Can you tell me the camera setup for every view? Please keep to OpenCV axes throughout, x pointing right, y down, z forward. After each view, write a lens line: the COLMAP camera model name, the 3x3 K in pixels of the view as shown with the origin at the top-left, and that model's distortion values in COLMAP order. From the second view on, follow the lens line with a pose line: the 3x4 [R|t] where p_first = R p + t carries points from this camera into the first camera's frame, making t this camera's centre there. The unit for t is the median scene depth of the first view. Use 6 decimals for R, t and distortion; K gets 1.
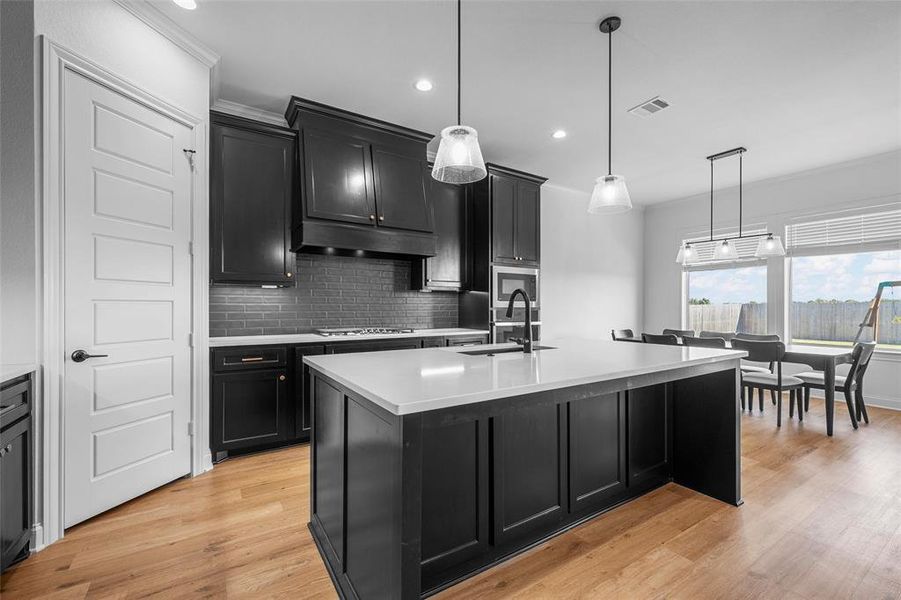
lens RADIAL K [[377.5, 0, 447.2], [0, 377.5, 306.4], [0, 0, 1]] dist [-0.000202, -0.000089]
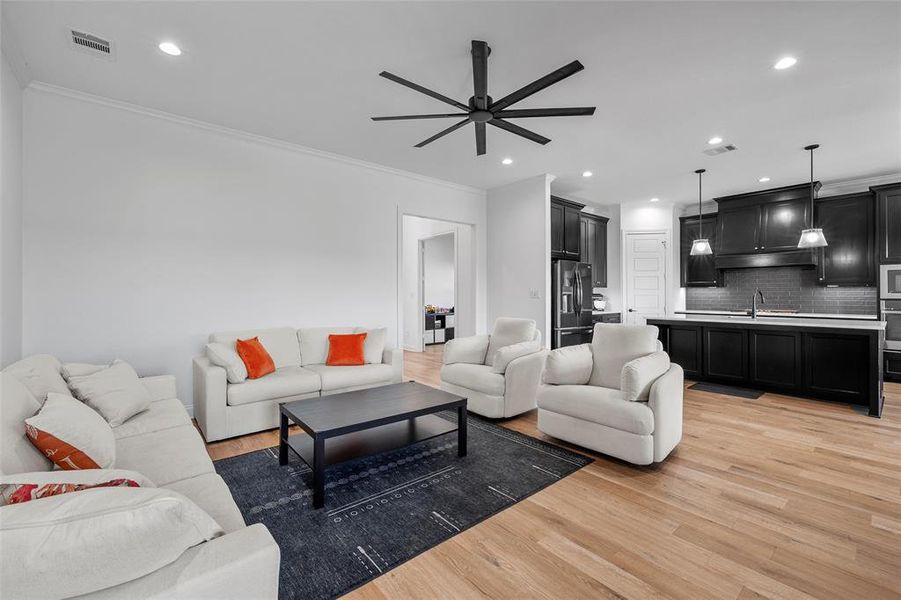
lens RADIAL K [[379.1, 0, 450.5], [0, 379.1, 294.0], [0, 0, 1]] dist [-0.003865, -0.000432]
pose [[0.130845, -0.001438, -0.991402, 1.415108], [0.002220, 0.999997, -0.001158, -0.016724], [0.991400, -0.002049, 0.130848, -0.705611]]
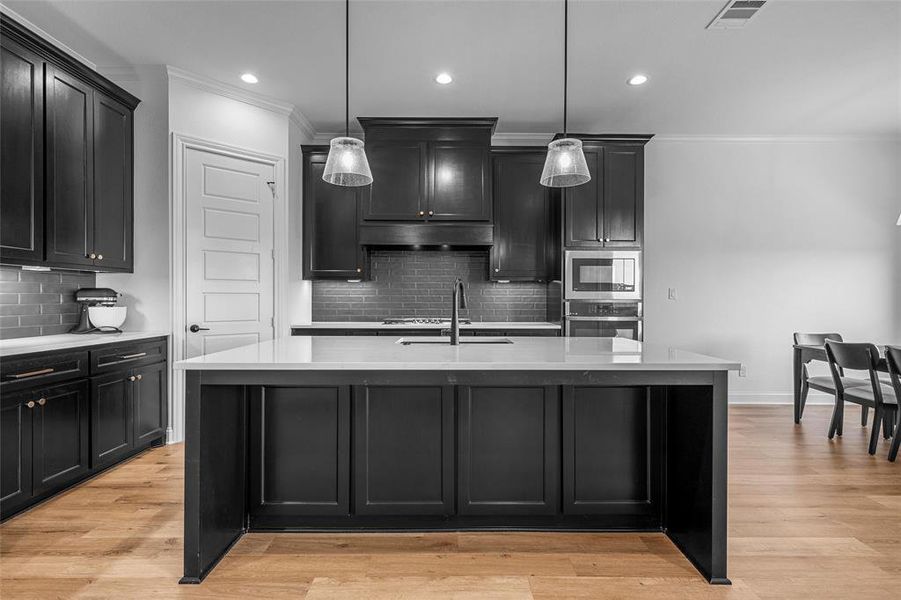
lens RADIAL K [[415.4, 0, 450.5], [0, 415.4, 300.0], [0, 0, 1]] dist [-0.000780, -0.000017]
pose [[0.845851, 0.004369, -0.533402, 0.487883], [-0.002182, 0.999986, 0.004730, 0.001073], [0.533416, -0.002837, 0.845849, 0.059302]]
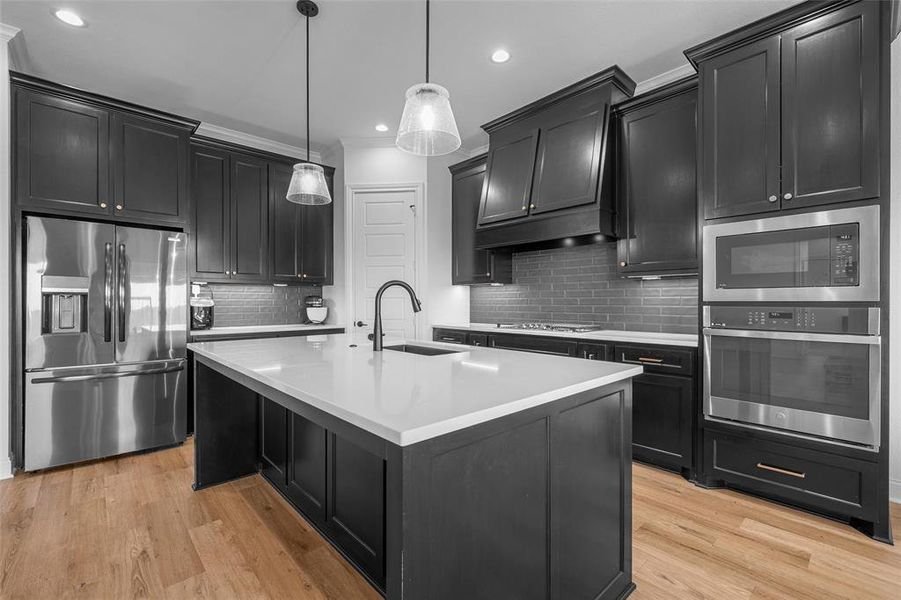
lens RADIAL K [[389.0, 0, 450.5], [0, 389.0, 300.0], [0, 0, 1]] dist [0.002406, 0.000303]
pose [[0.178544, -0.003266, -0.983927, 0.741906], [0.003142, 0.999991, -0.002749, 0.001300], [0.983927, -0.002601, 0.178552, 0.635214]]
